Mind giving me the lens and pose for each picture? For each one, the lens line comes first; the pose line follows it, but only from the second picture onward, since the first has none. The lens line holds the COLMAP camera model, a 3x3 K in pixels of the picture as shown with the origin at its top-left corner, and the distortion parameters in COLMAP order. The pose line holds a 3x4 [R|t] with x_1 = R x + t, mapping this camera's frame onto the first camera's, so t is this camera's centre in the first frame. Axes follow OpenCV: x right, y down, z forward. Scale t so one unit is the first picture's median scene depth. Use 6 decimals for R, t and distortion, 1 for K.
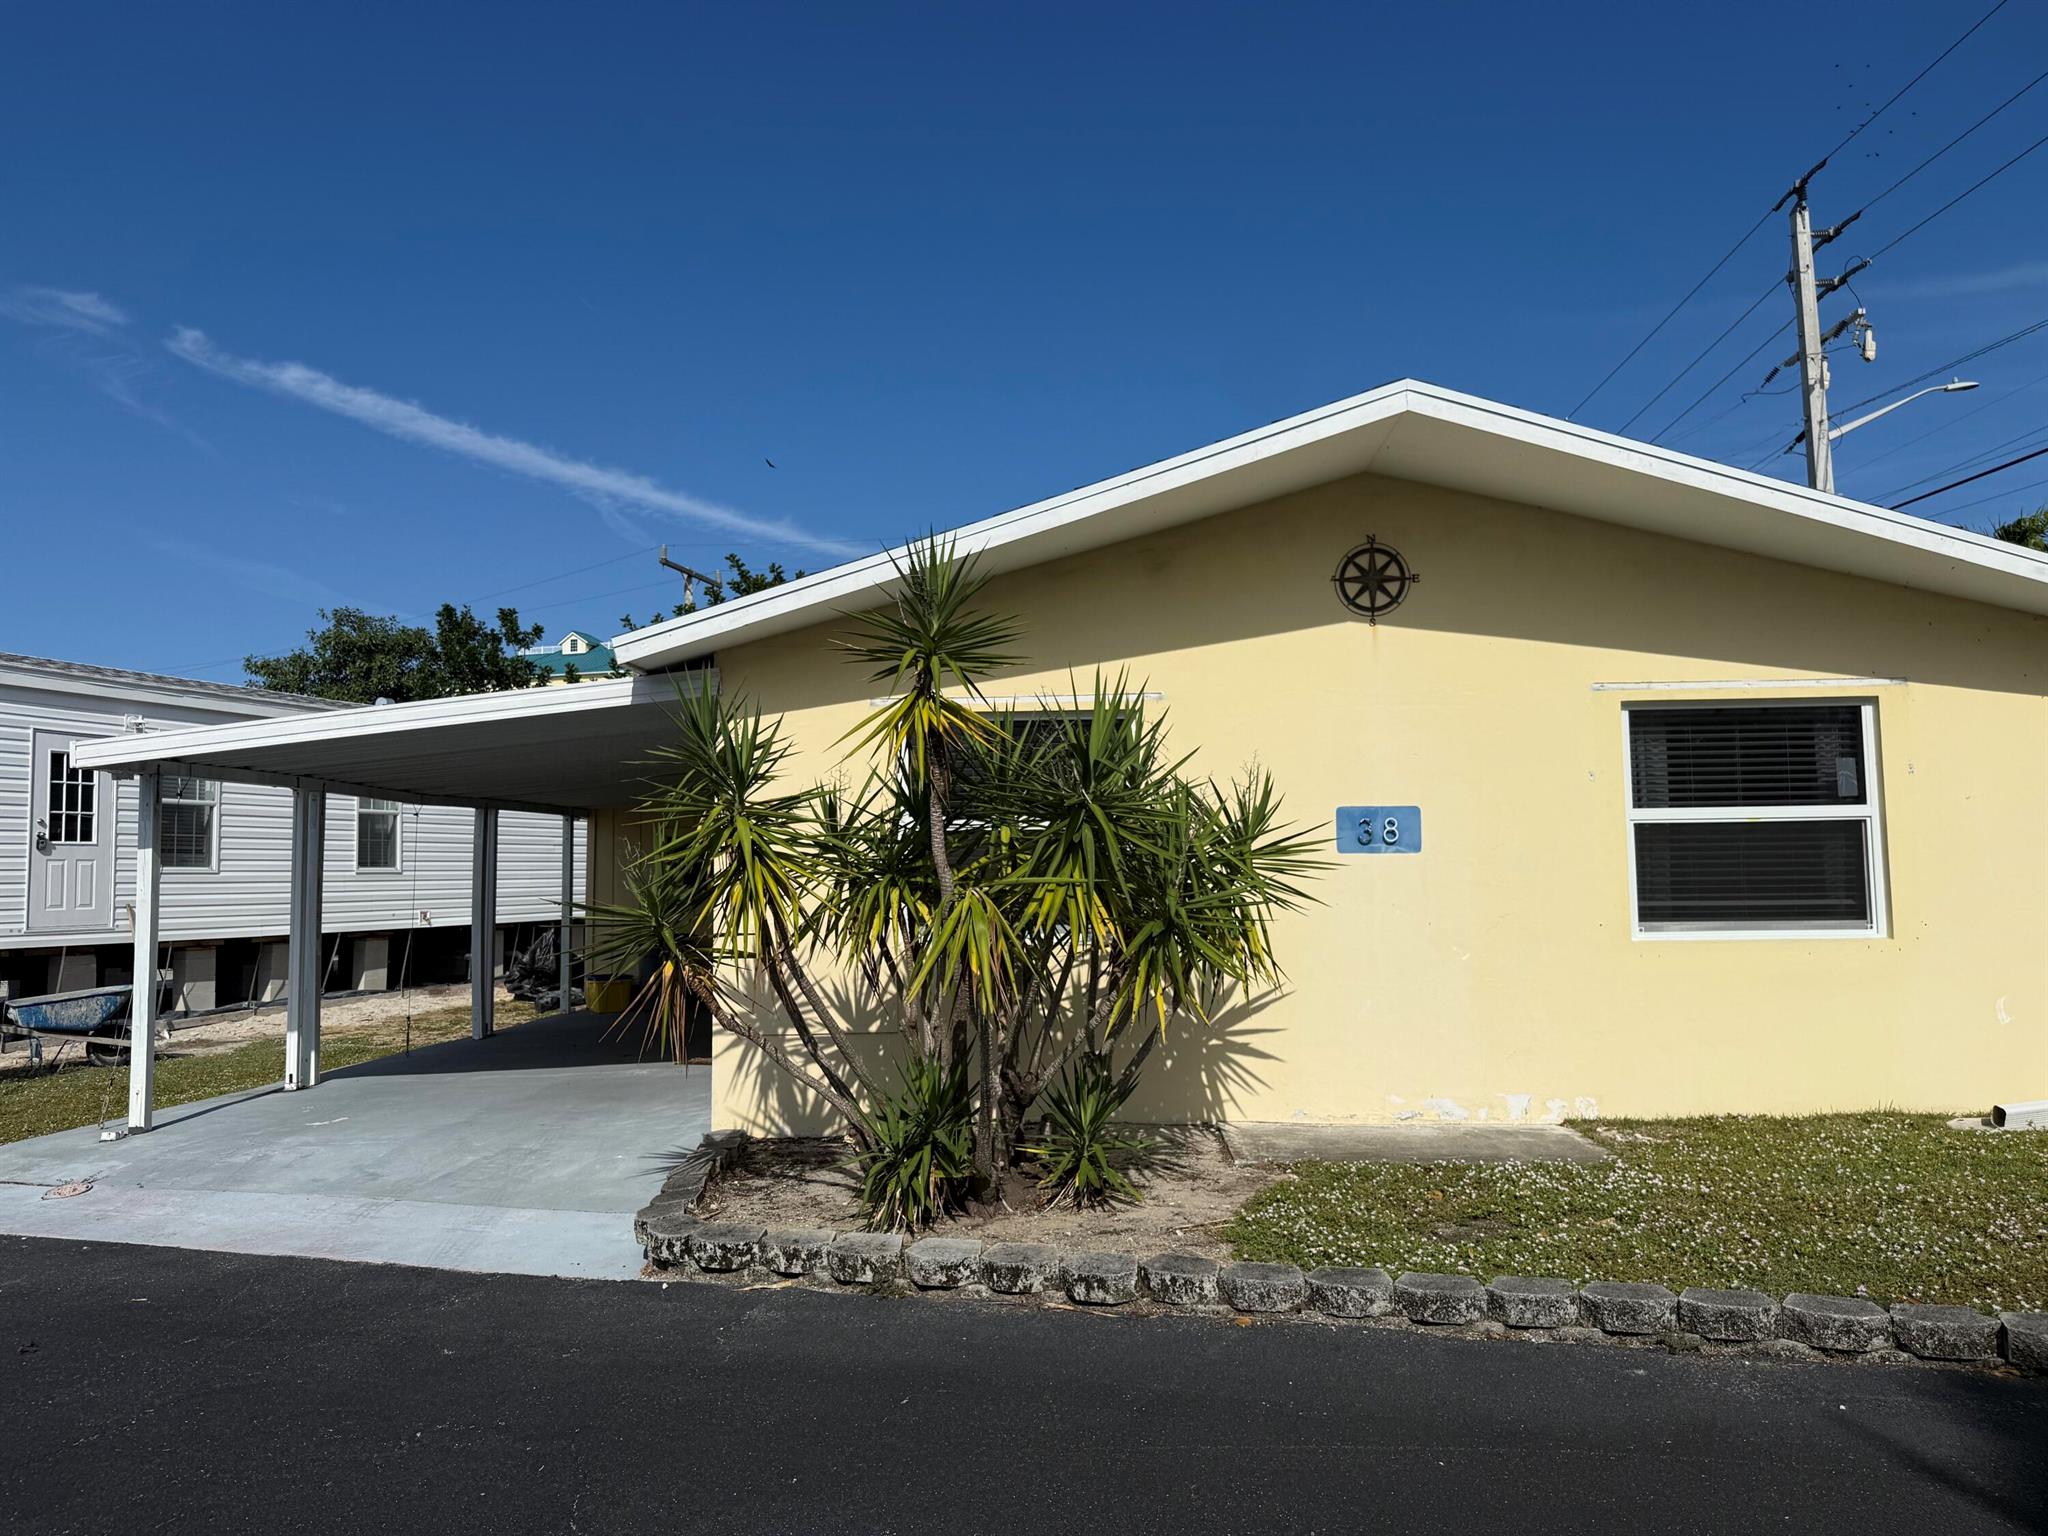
lens RADIAL K [[1388.0, 0, 1033.0], [0, 1388.0, 762.2], [0, 0, 1]] dist [0.032351, -0.042503]
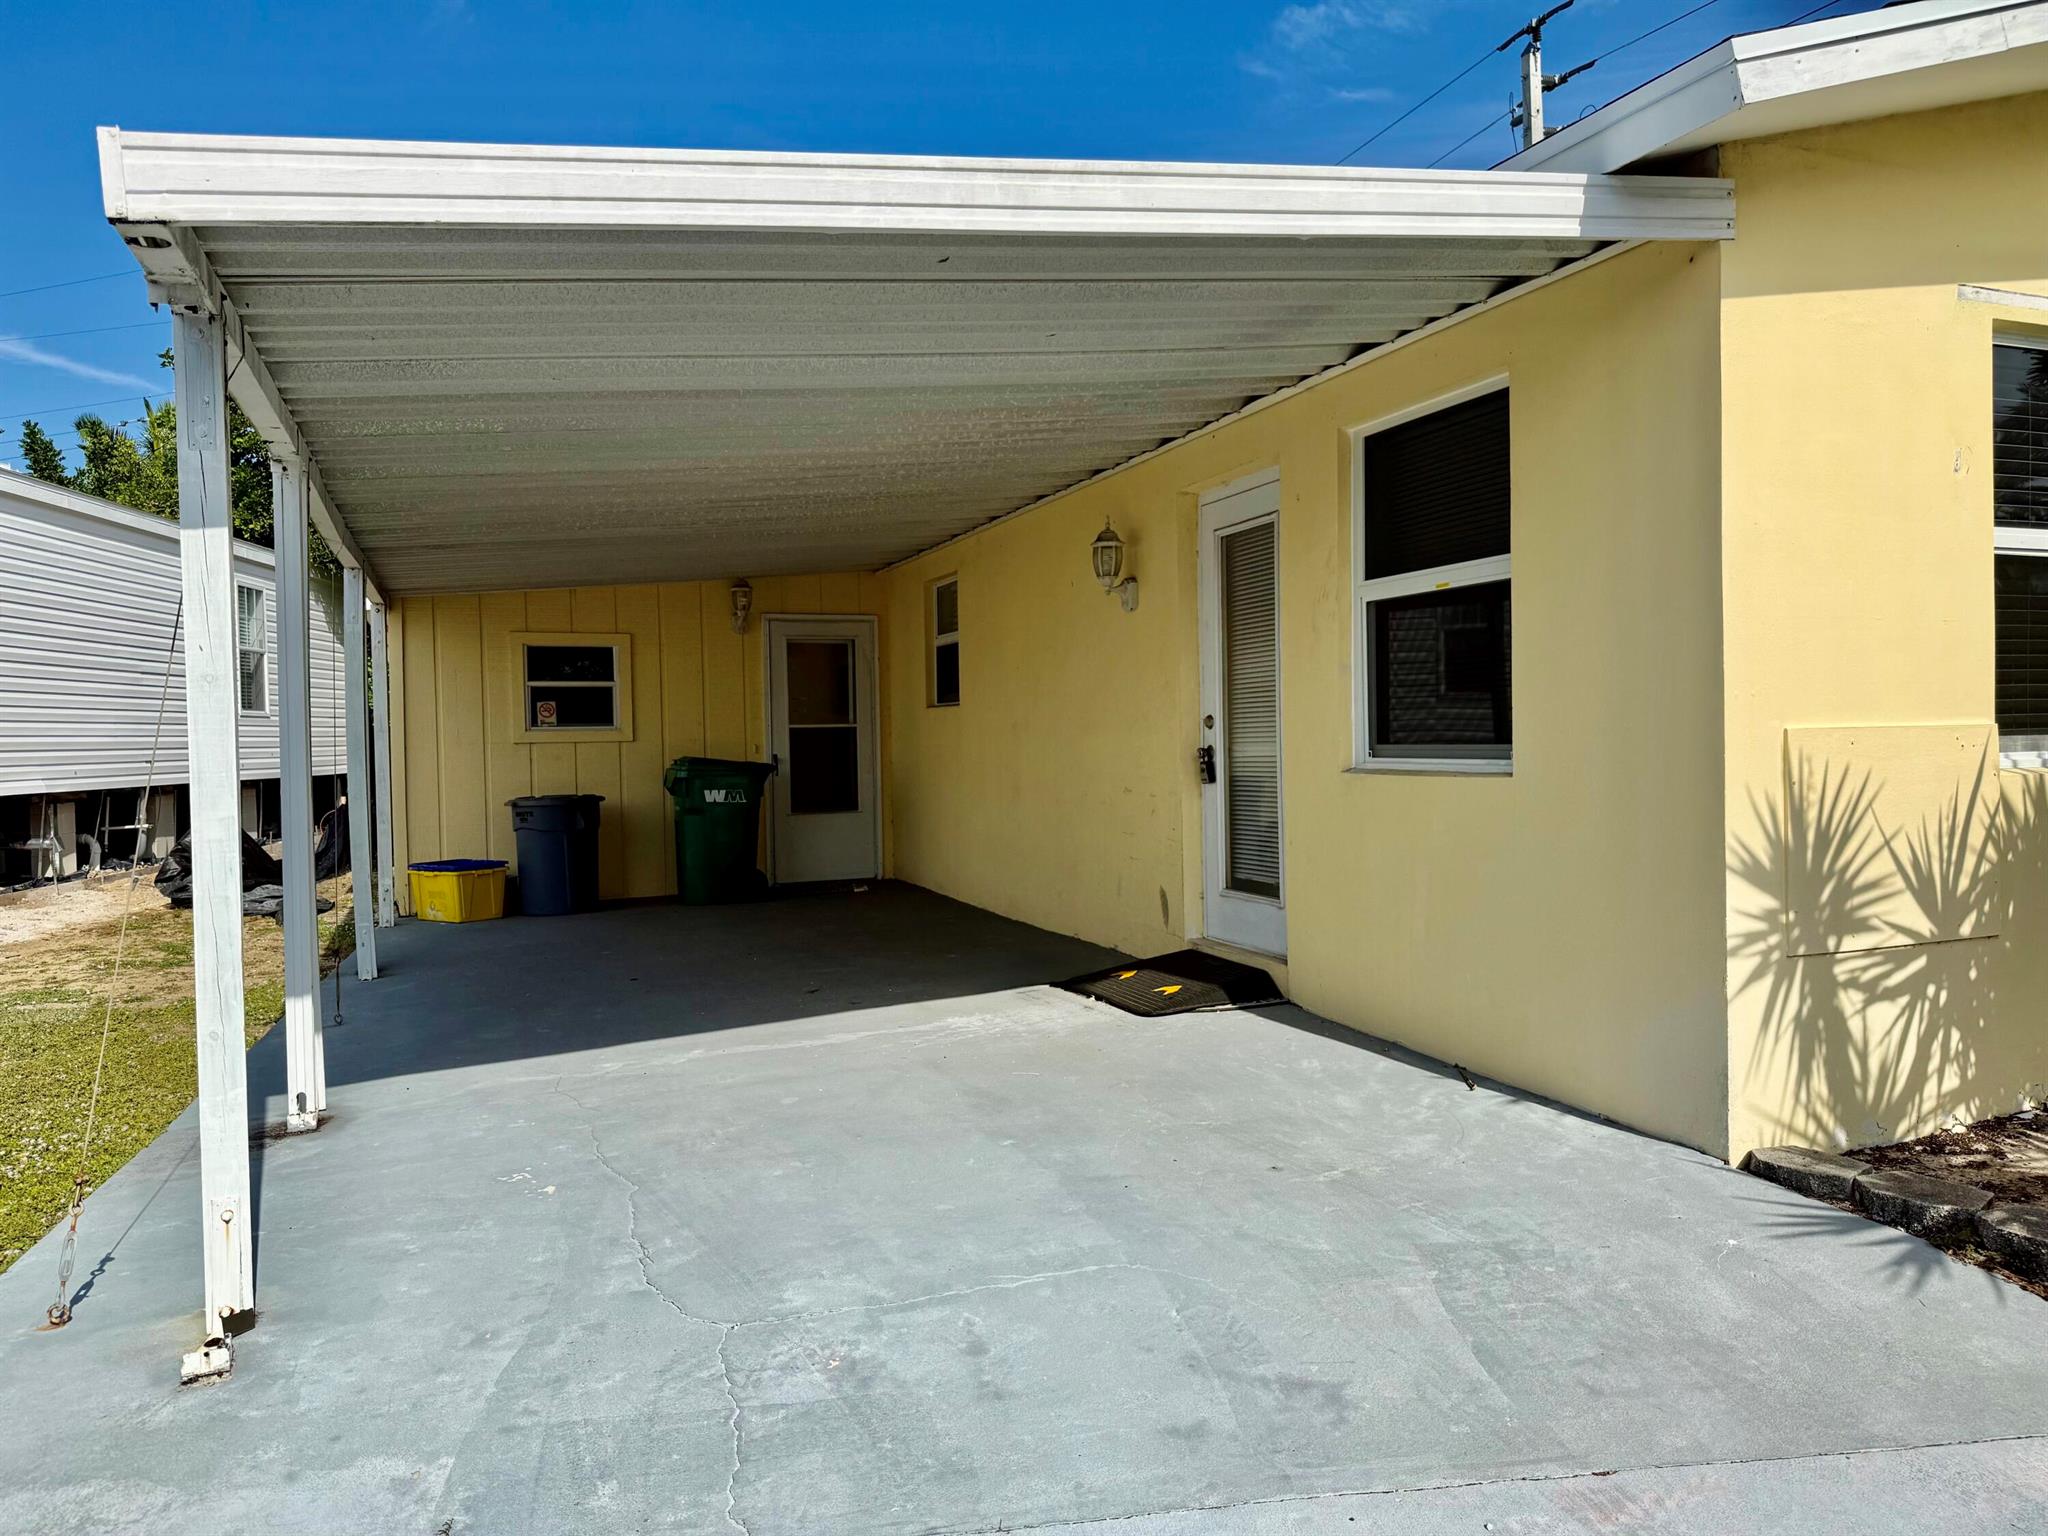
lens RADIAL K [[1370.0, 0, 1036.2], [0, 1370.0, 764.6], [0, 0, 1]] dist [0.096388, -0.114929]
pose [[0.923228, -0.014347, 0.383984, -0.636571], [-0.024369, 0.995105, 0.095771, 0.089094], [-0.383479, -0.097776, 0.918359, 0.658956]]
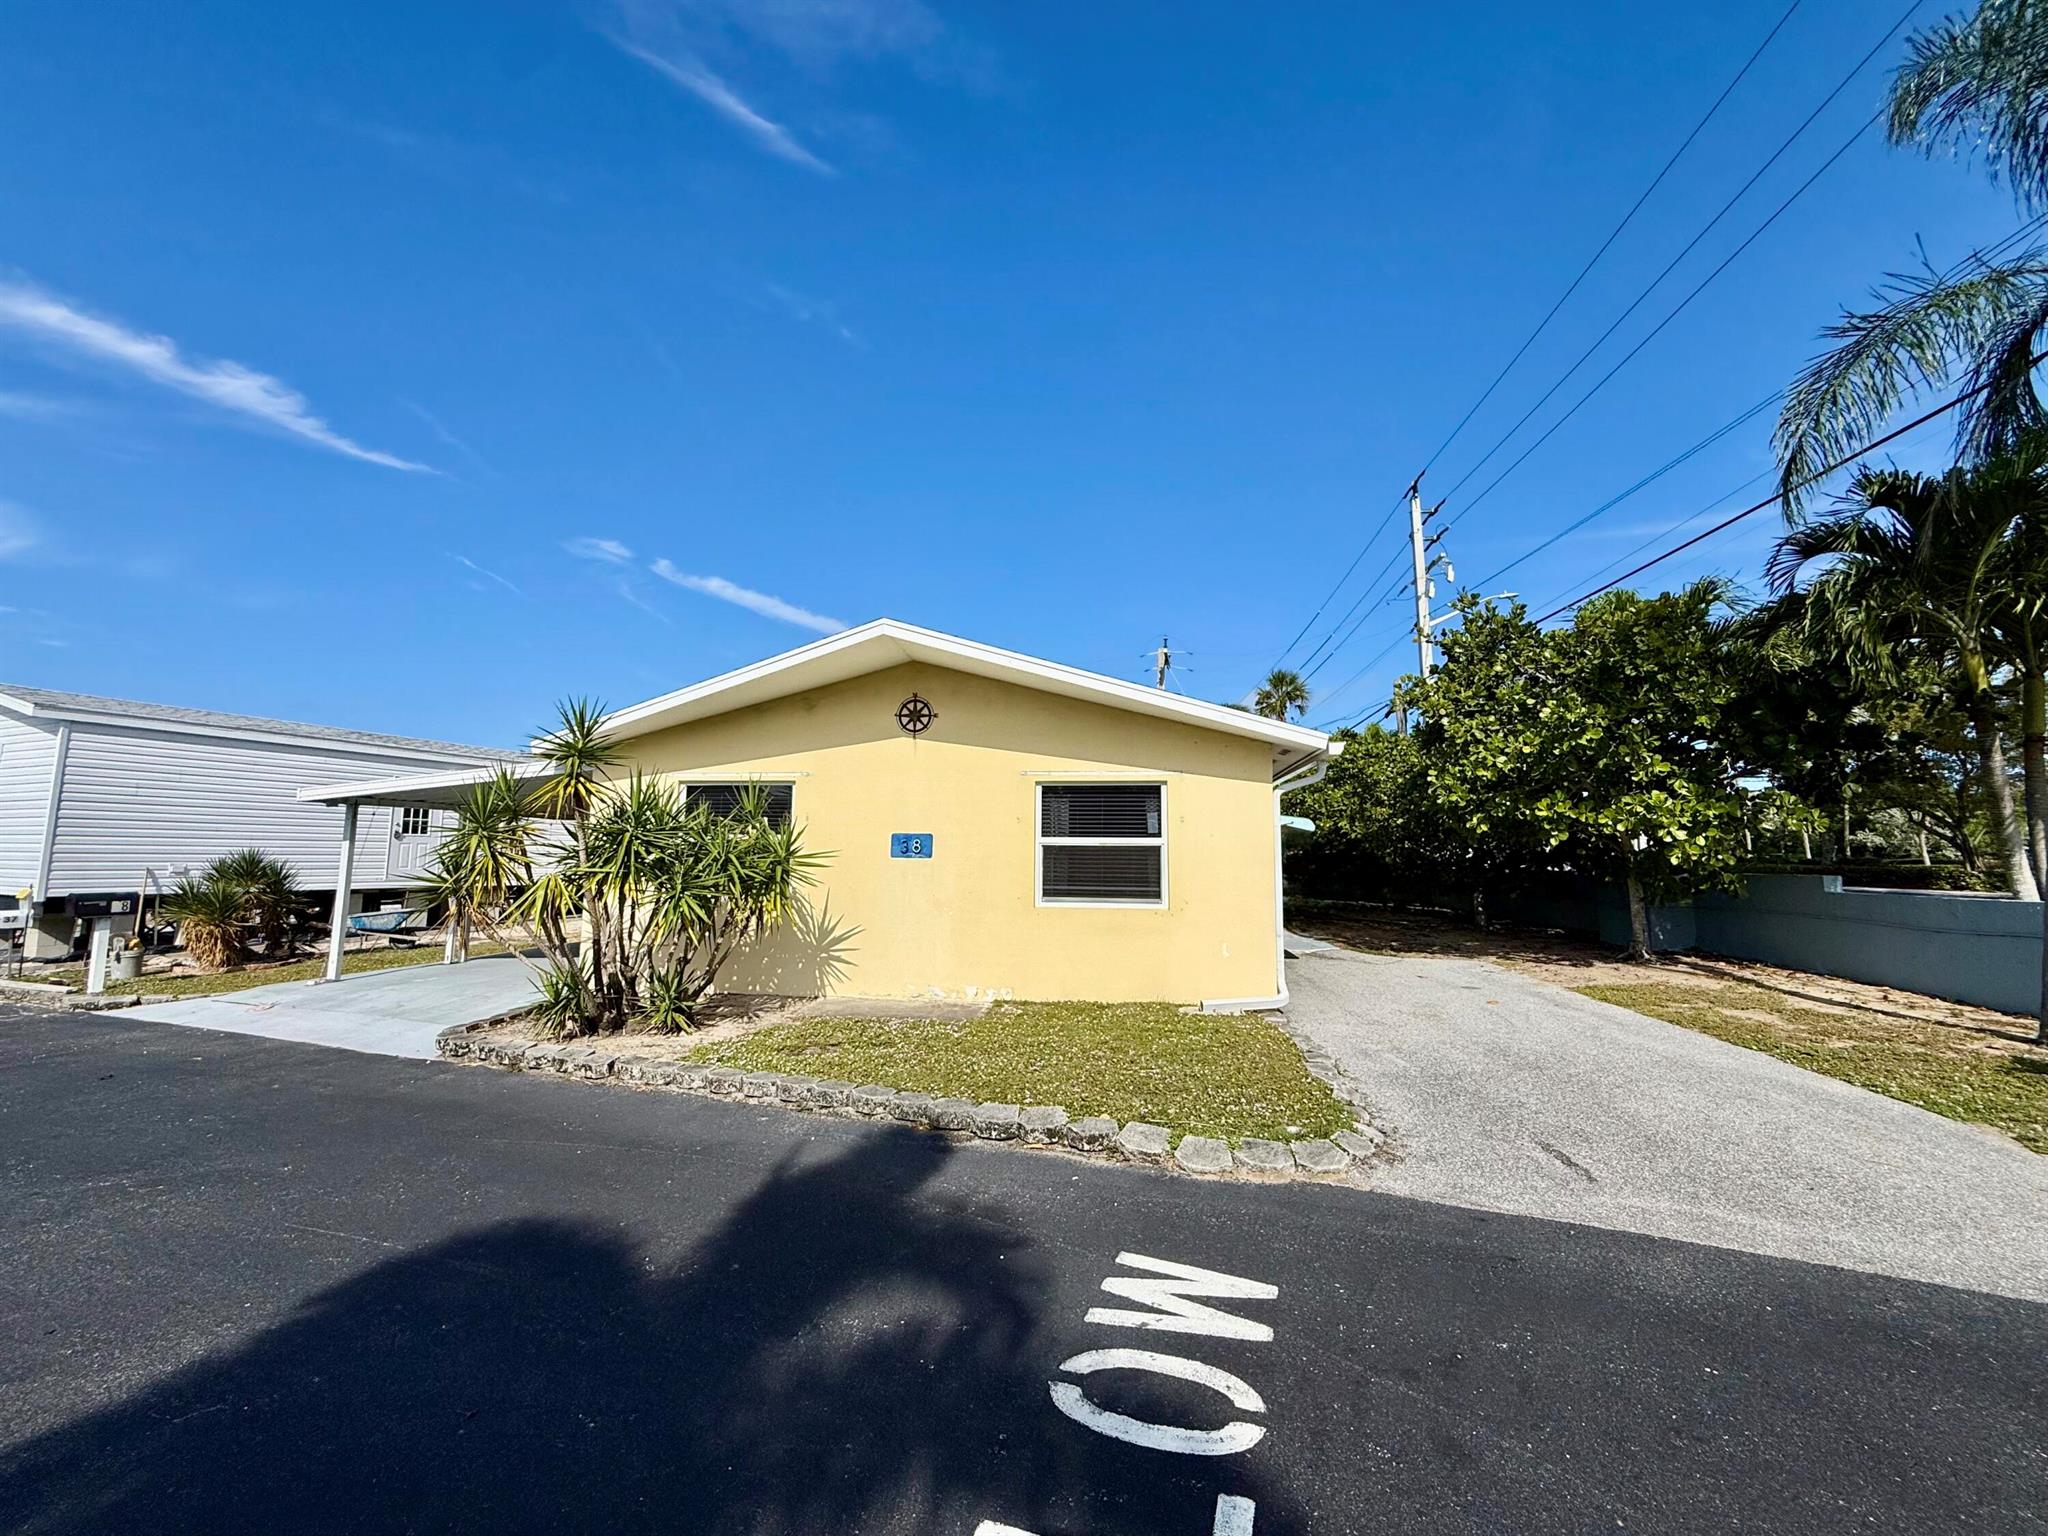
lens RADIAL K [[781.1, 0, 1020.8], [0, 781.1, 769.5], [0, 0, 1]] dist [-0.001350, -0.000350]
pose [[0.997313, 0.014942, -0.071715, 0.473945], [-0.017468, 0.999244, -0.034734, -0.021743], [0.071142, 0.035893, 0.996820, -0.069983]]
